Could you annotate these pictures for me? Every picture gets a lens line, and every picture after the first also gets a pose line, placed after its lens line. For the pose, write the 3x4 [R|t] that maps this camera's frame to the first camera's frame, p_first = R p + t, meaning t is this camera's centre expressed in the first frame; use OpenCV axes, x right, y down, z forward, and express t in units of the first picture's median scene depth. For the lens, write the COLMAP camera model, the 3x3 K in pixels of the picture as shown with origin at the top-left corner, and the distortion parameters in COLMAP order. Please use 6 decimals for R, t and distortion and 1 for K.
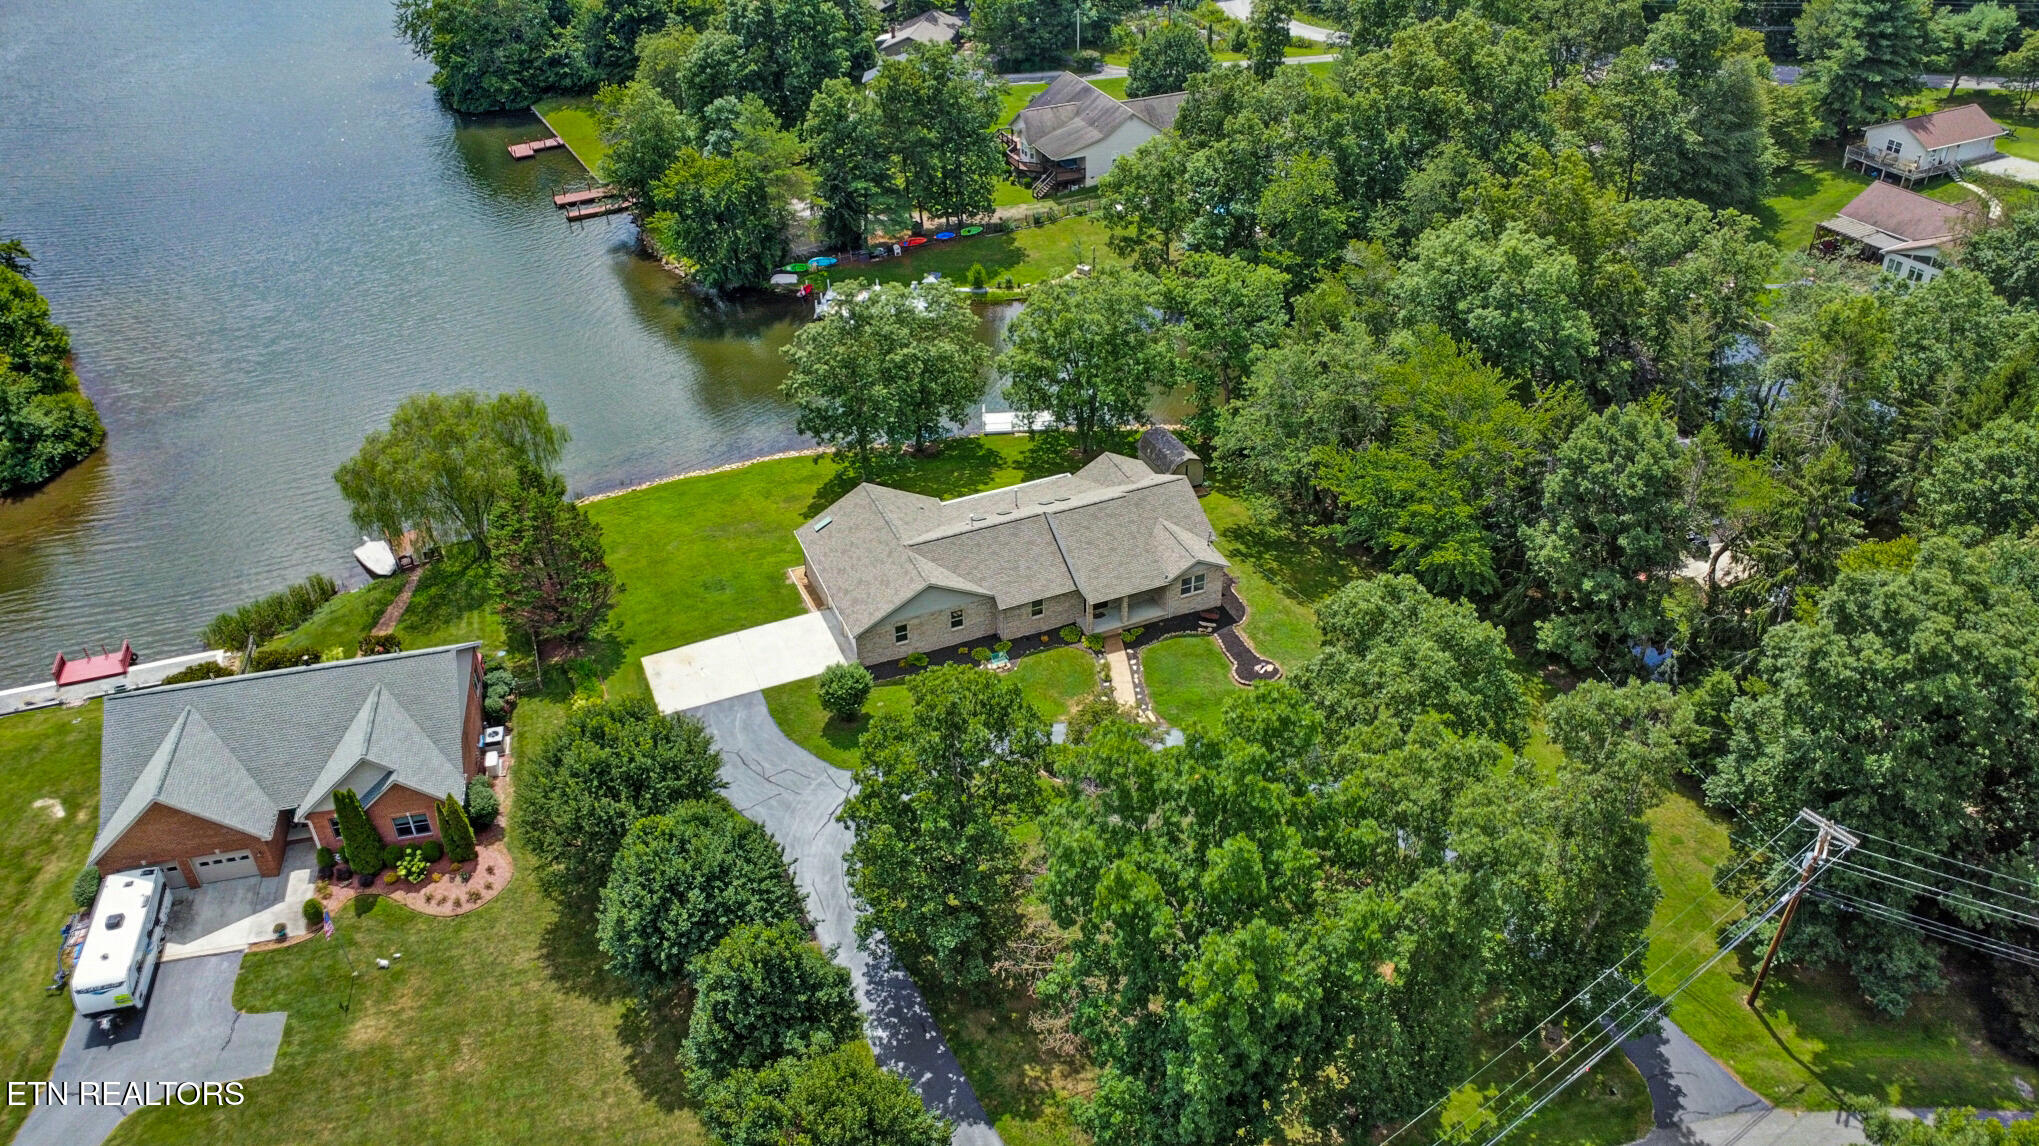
lens RADIAL K [[1491.6, 0, 1019.5], [0, 1491.6, 573.0], [0, 0, 1]] dist [-0.029250, 0.003632]
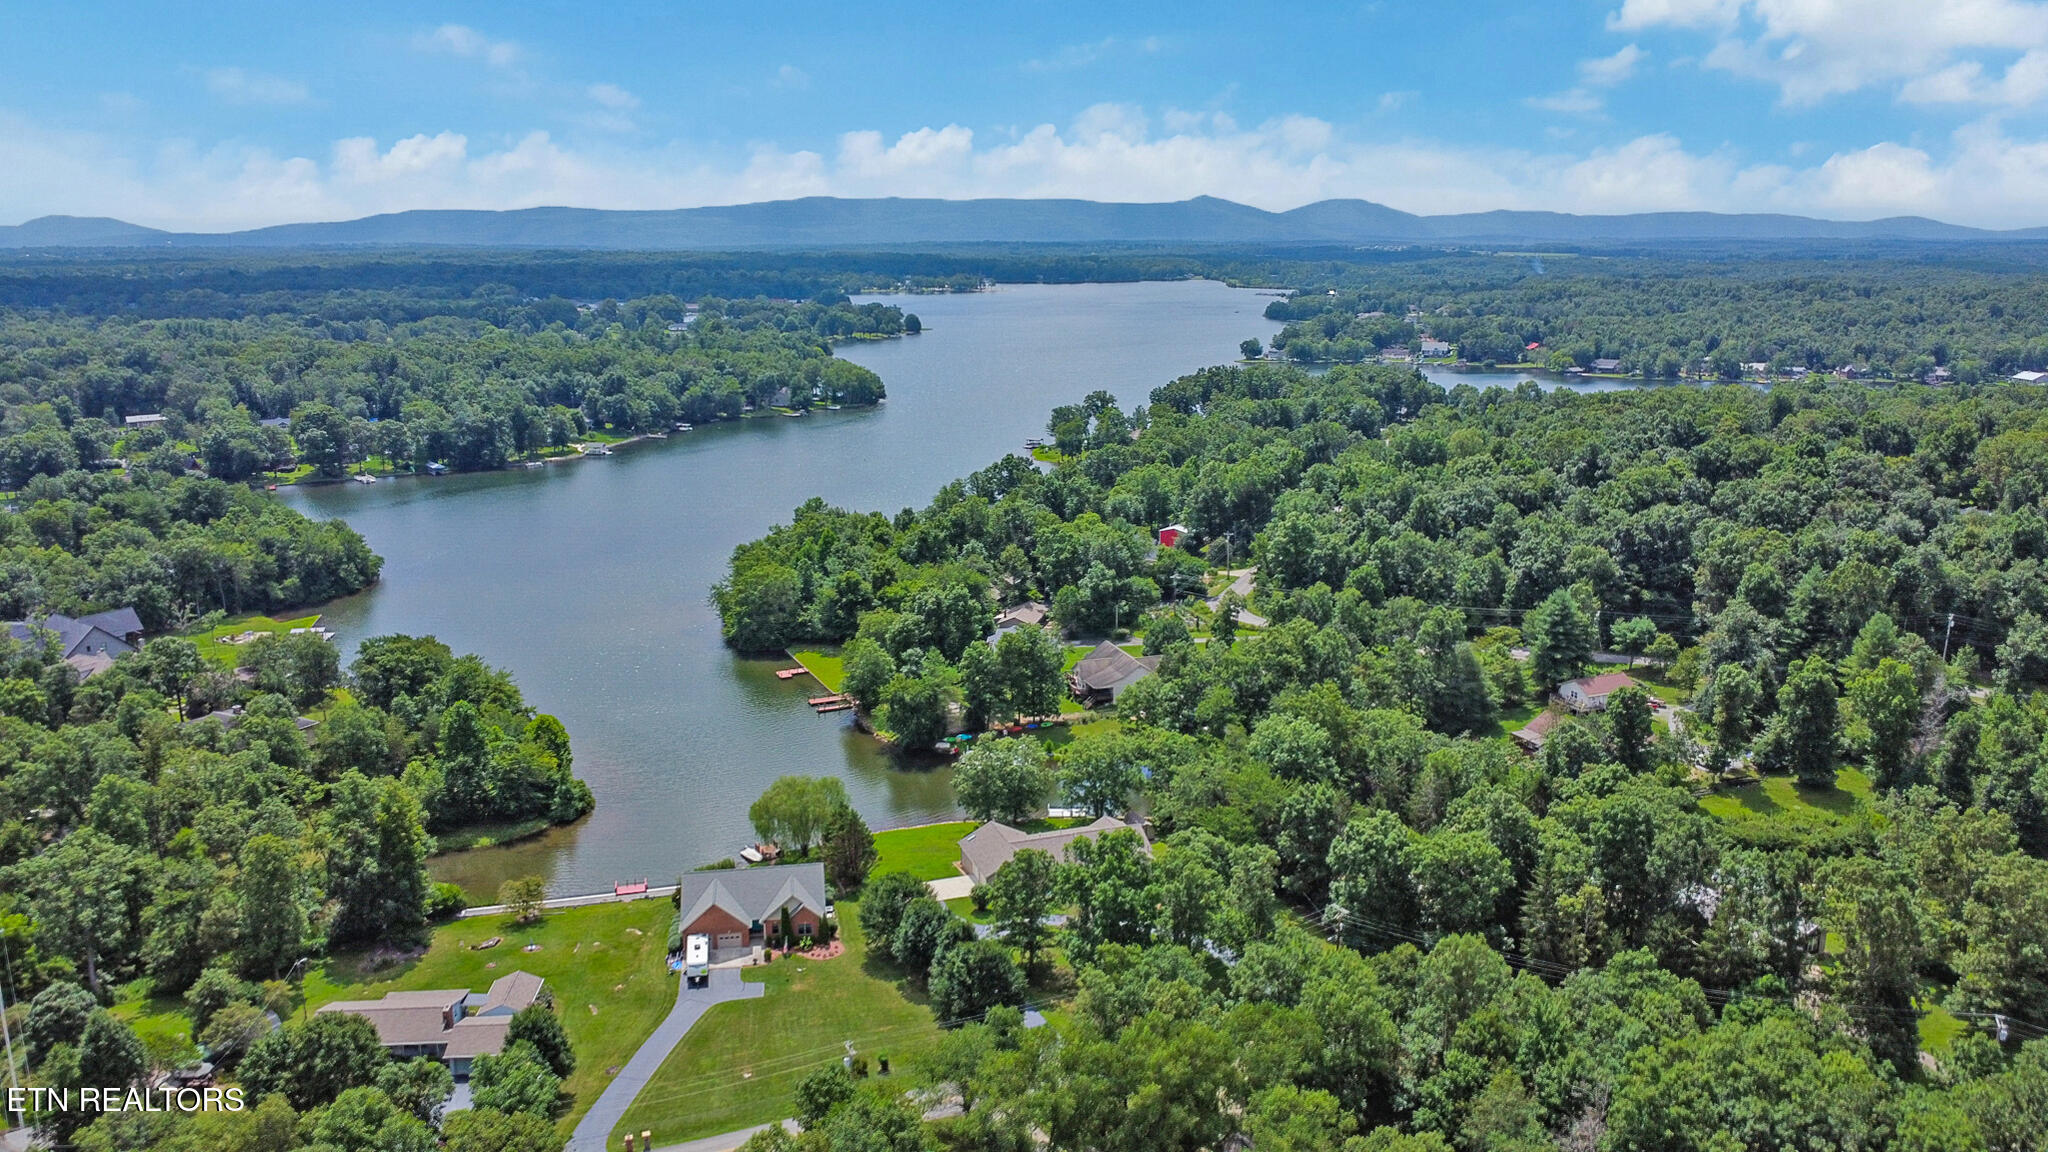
lens RADIAL K [[1498.2, 0, 1024.0], [0, 1498.2, 576.0], [0, 0, 1]] dist [-0.029250, 0.003632]
pose [[0.998057, 0.029219, -0.055023, 0.035756], [-0.046826, 0.934387, -0.353168, 0.251346], [0.041094, 0.355059, 0.933940, -0.779461]]
